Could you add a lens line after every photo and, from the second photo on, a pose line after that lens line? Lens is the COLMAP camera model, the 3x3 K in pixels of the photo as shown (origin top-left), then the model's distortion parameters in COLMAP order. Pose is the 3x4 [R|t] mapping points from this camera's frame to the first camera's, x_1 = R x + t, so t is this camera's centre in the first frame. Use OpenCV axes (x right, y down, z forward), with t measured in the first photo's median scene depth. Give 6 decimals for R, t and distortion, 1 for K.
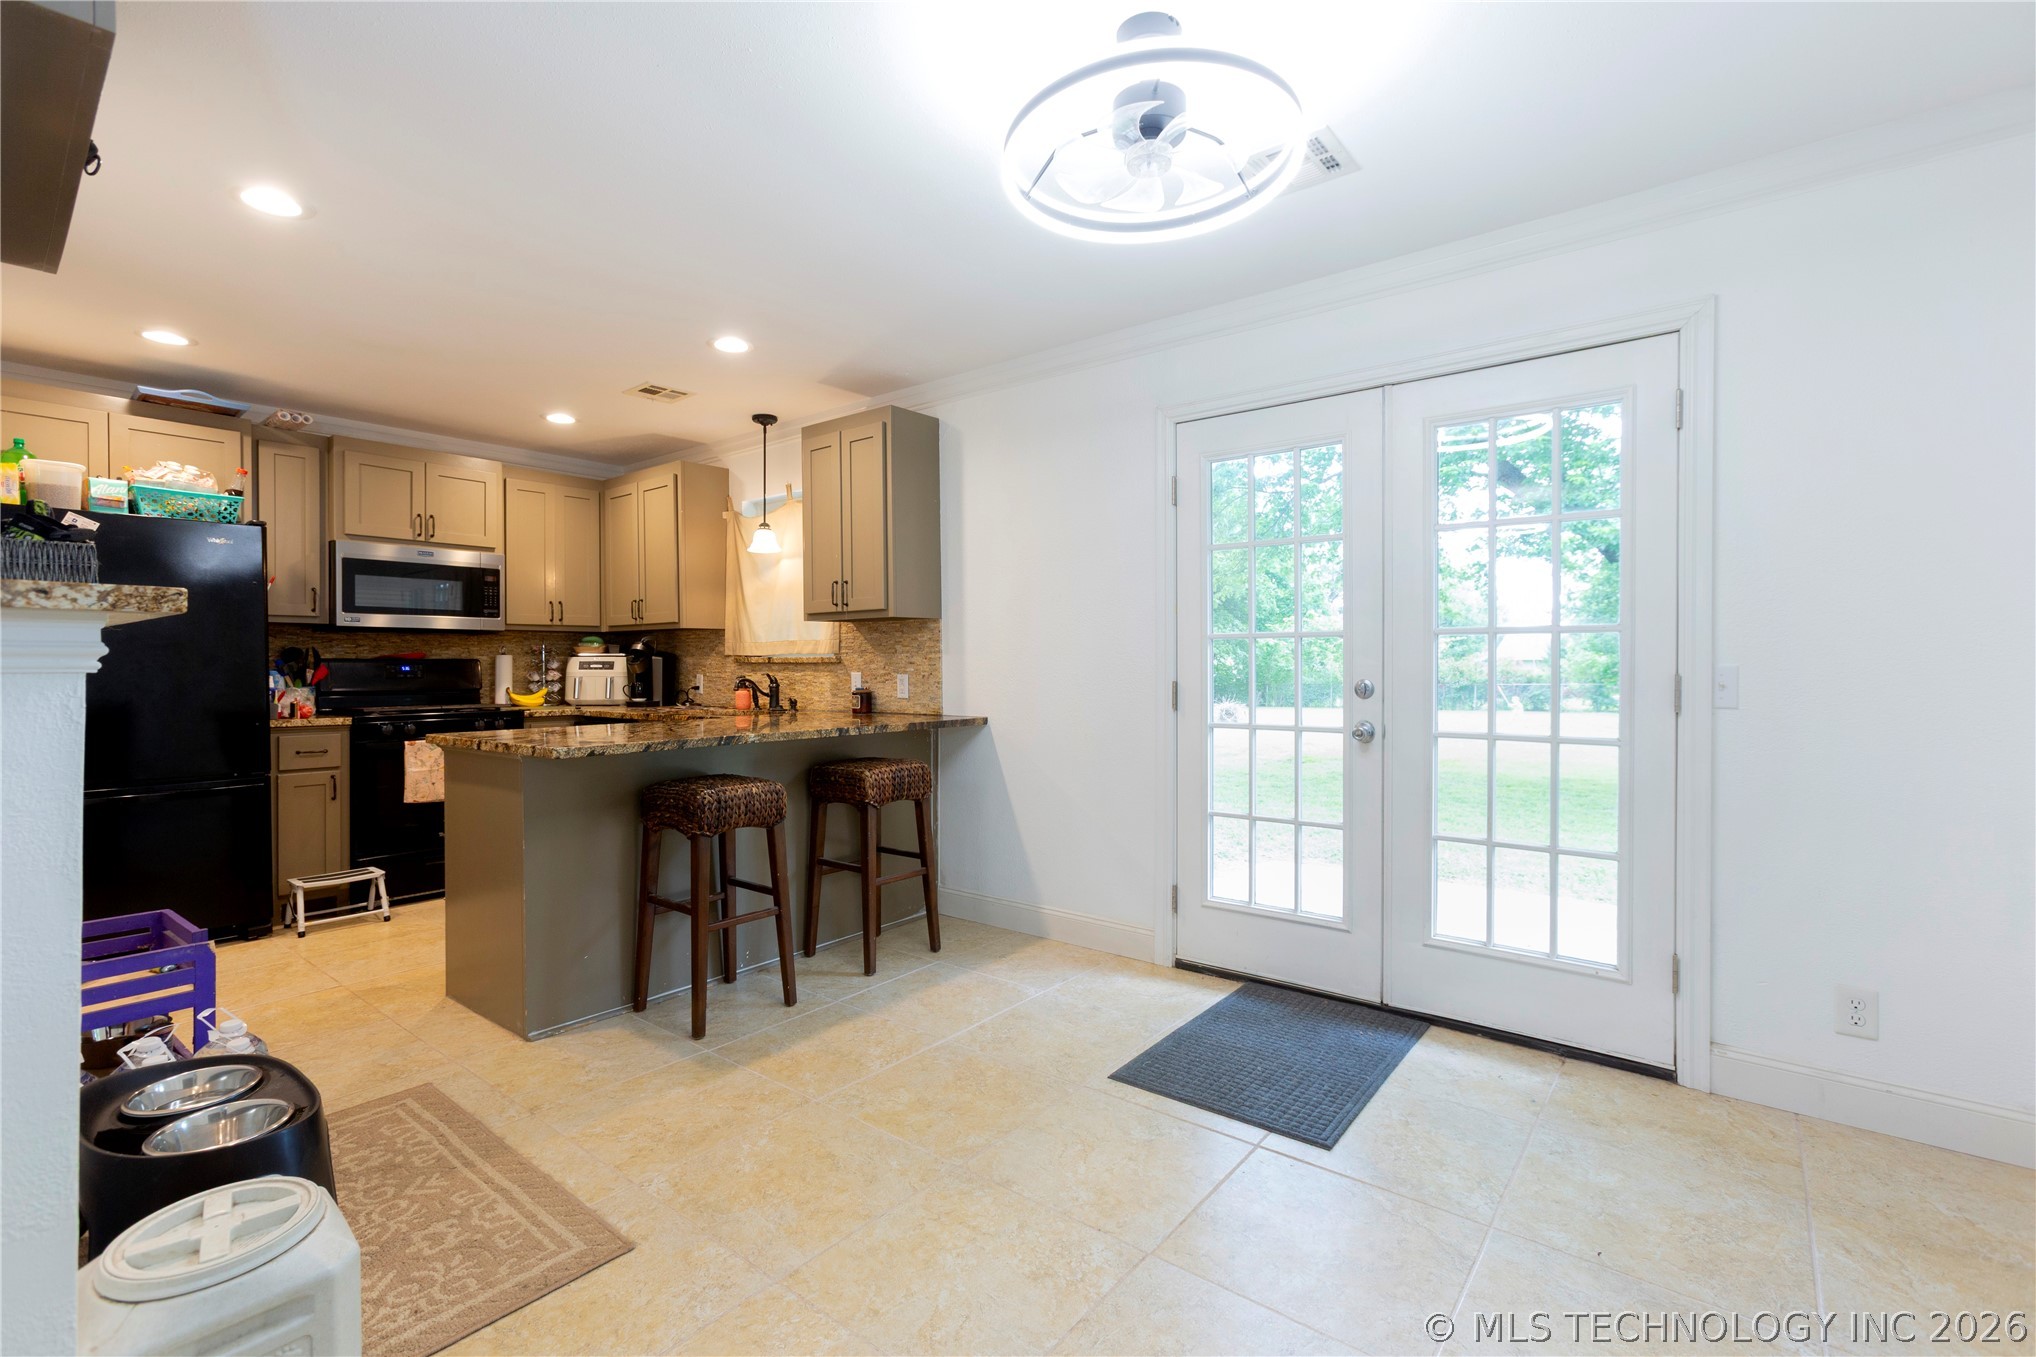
lens RADIAL K [[912.4, 0, 1012.9], [0, 912.4, 678.4], [0, 0, 1]] dist [-0.012508, 0.010759]
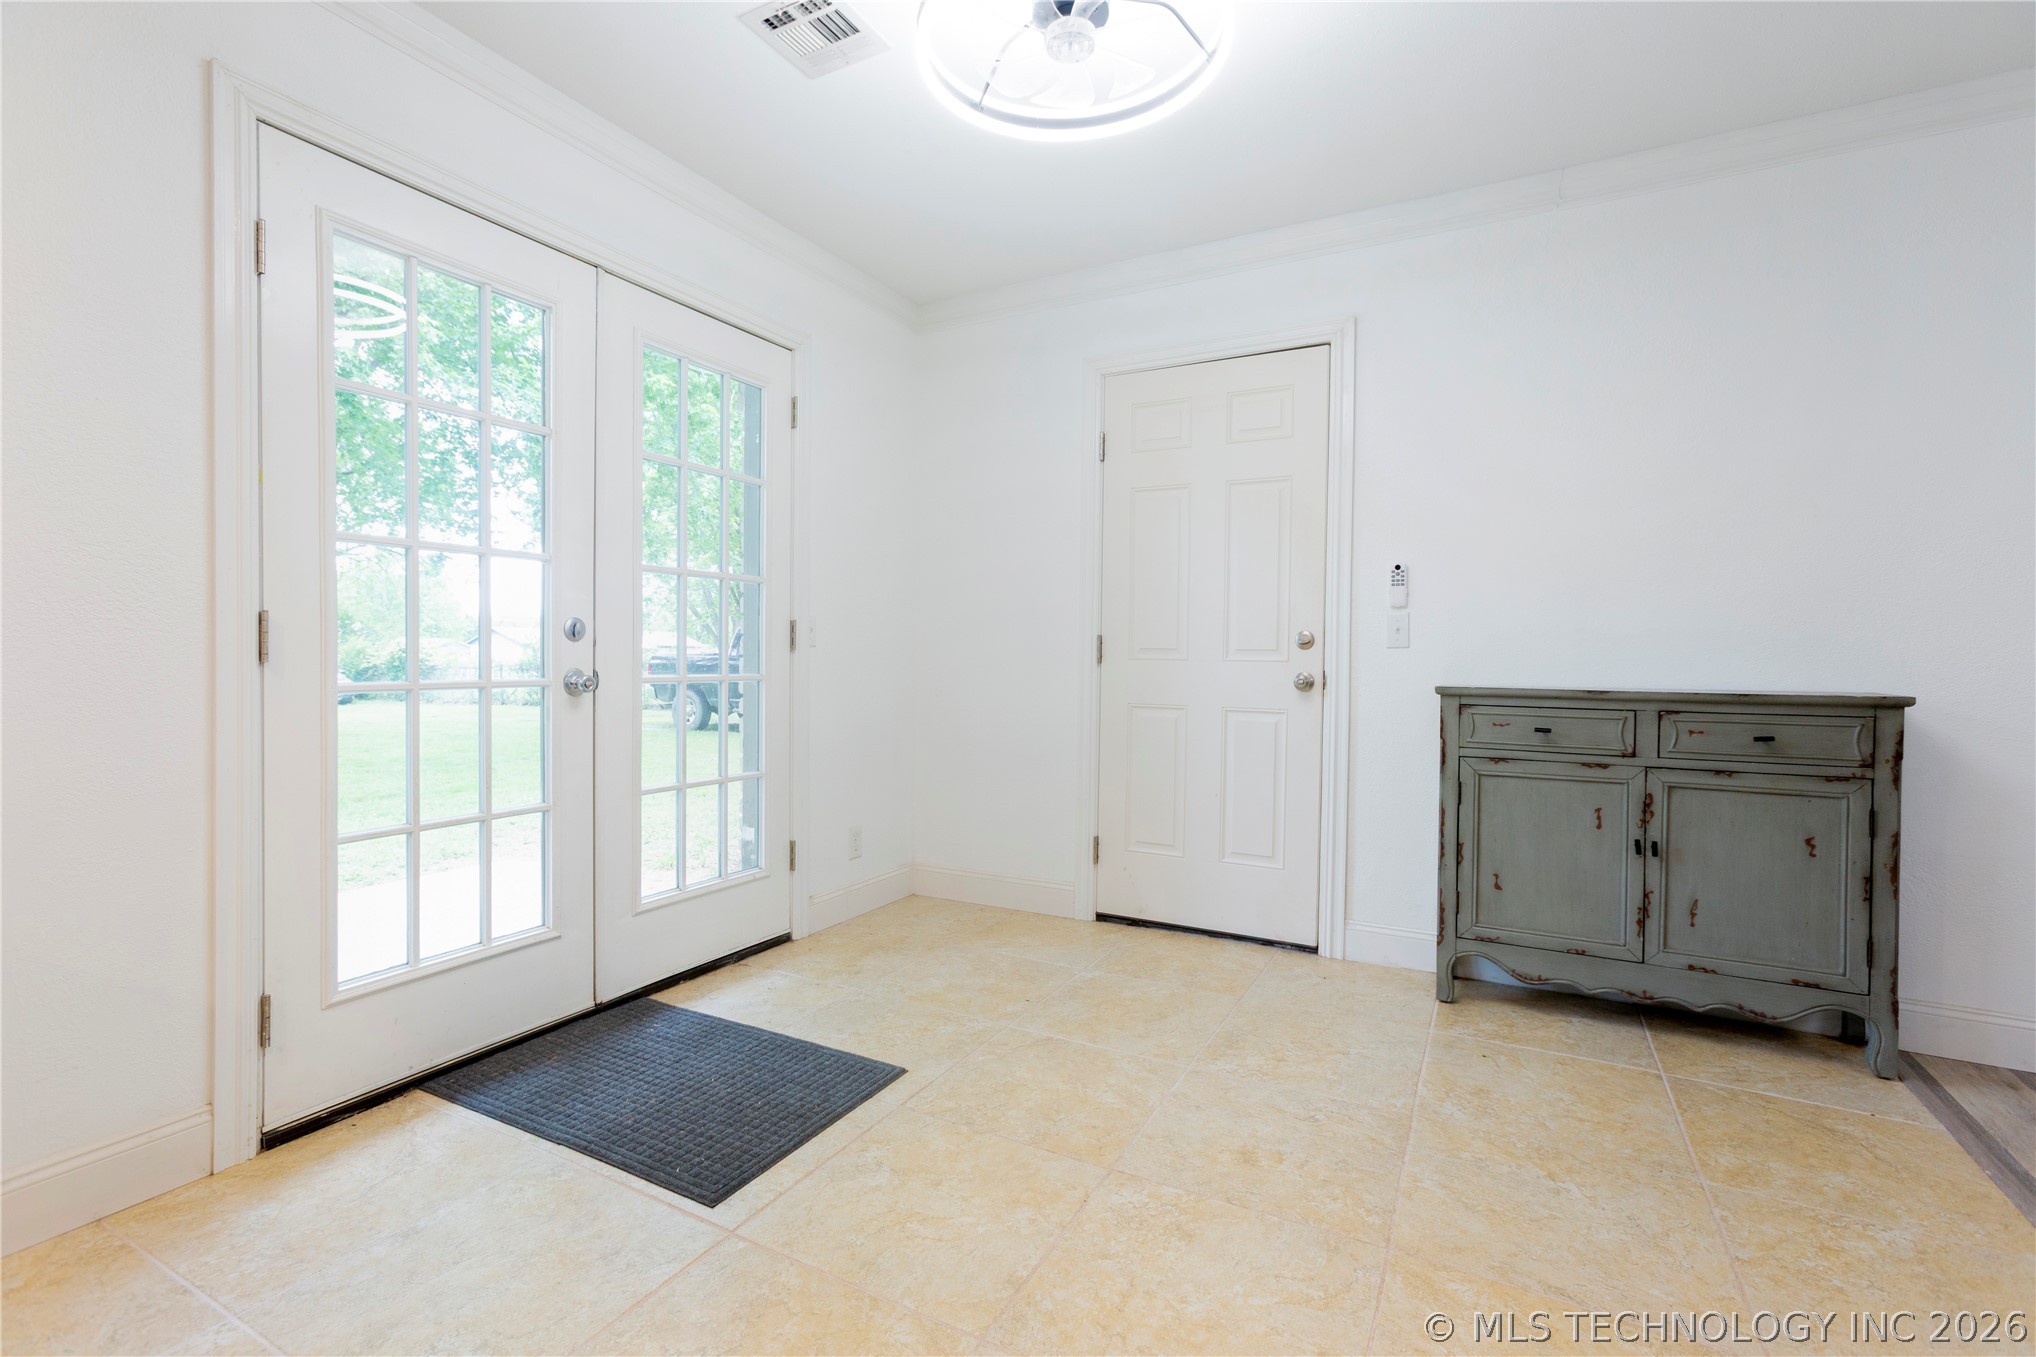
lens RADIAL K [[912.4, 0, 1021.4], [0, 912.4, 662.4], [0, 0, 1]] dist [-0.012508, 0.010759]
pose [[-0.185061, -0.007180, 0.982701, -0.351835], [0.011267, 0.999892, 0.009427, 0.028451], [-0.982663, 0.012817, -0.184960, 0.553613]]
